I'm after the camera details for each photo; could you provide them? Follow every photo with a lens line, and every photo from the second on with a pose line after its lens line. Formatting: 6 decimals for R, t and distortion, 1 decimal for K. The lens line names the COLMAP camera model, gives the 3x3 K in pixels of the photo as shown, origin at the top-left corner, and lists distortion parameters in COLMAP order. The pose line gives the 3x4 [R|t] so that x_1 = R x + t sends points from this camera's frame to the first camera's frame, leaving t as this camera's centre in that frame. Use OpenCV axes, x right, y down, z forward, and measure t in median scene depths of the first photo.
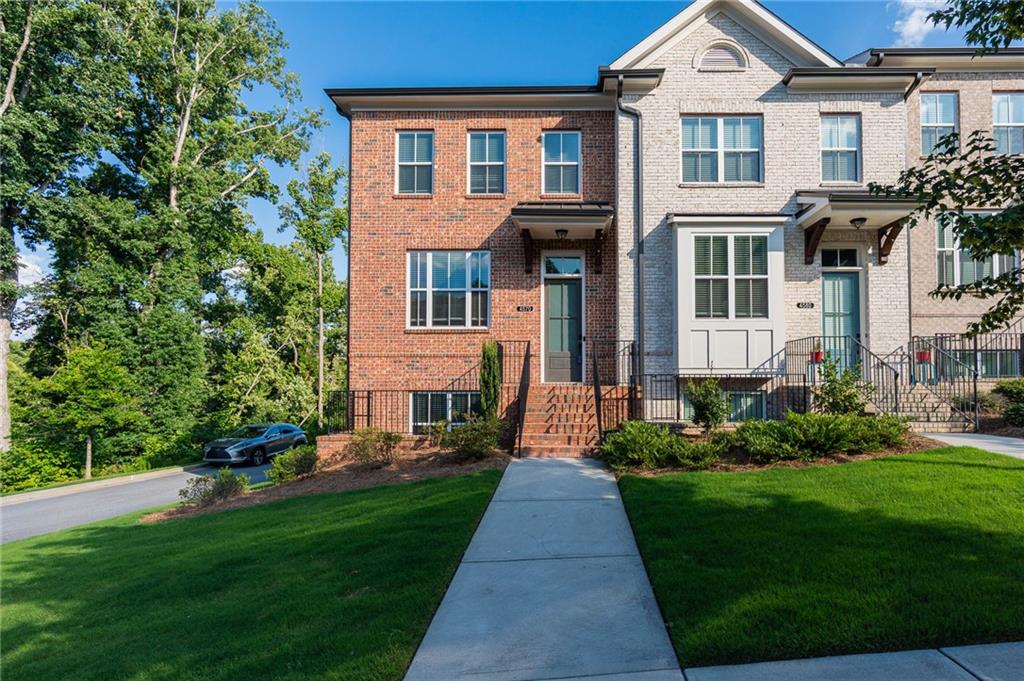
lens RADIAL K [[448.0, 0, 516.2], [0, 448.0, 374.3], [0, 0, 1]] dist [-0.002488, -0.000247]
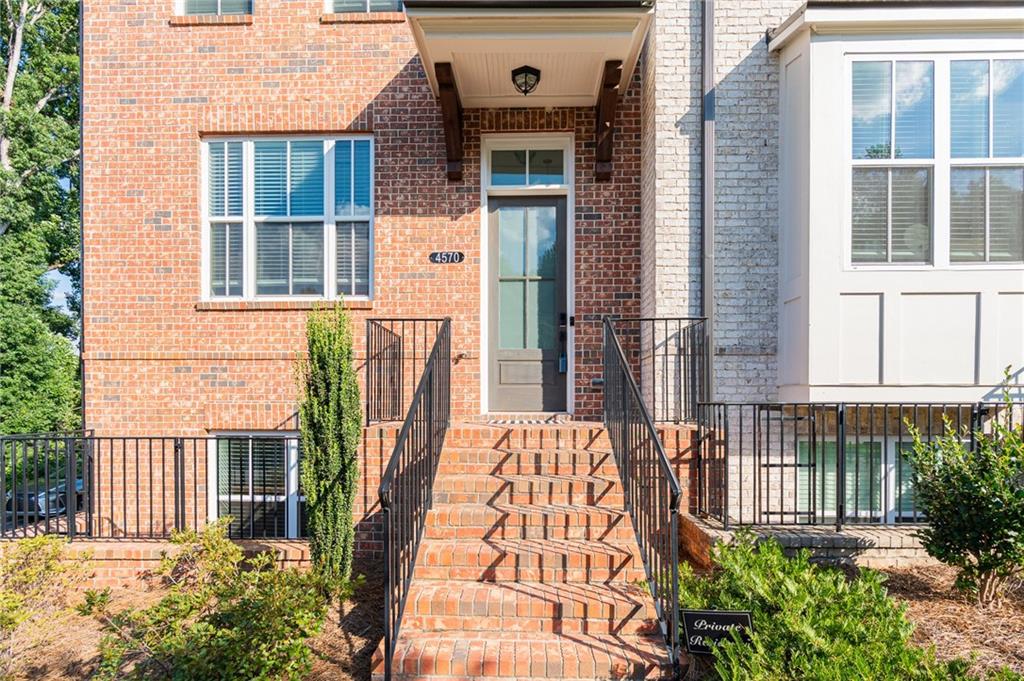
lens RADIAL K [[490.5, 0, 463.4], [0, 490.5, 399.9], [0, 0, 1]] dist [-0.000433, 0.000202]
pose [[0.999990, 0.000342, -0.004426, 0.039280], [-0.000213, 0.999575, 0.029163, -0.011141], [0.004435, -0.029162, 0.999565, 0.477942]]
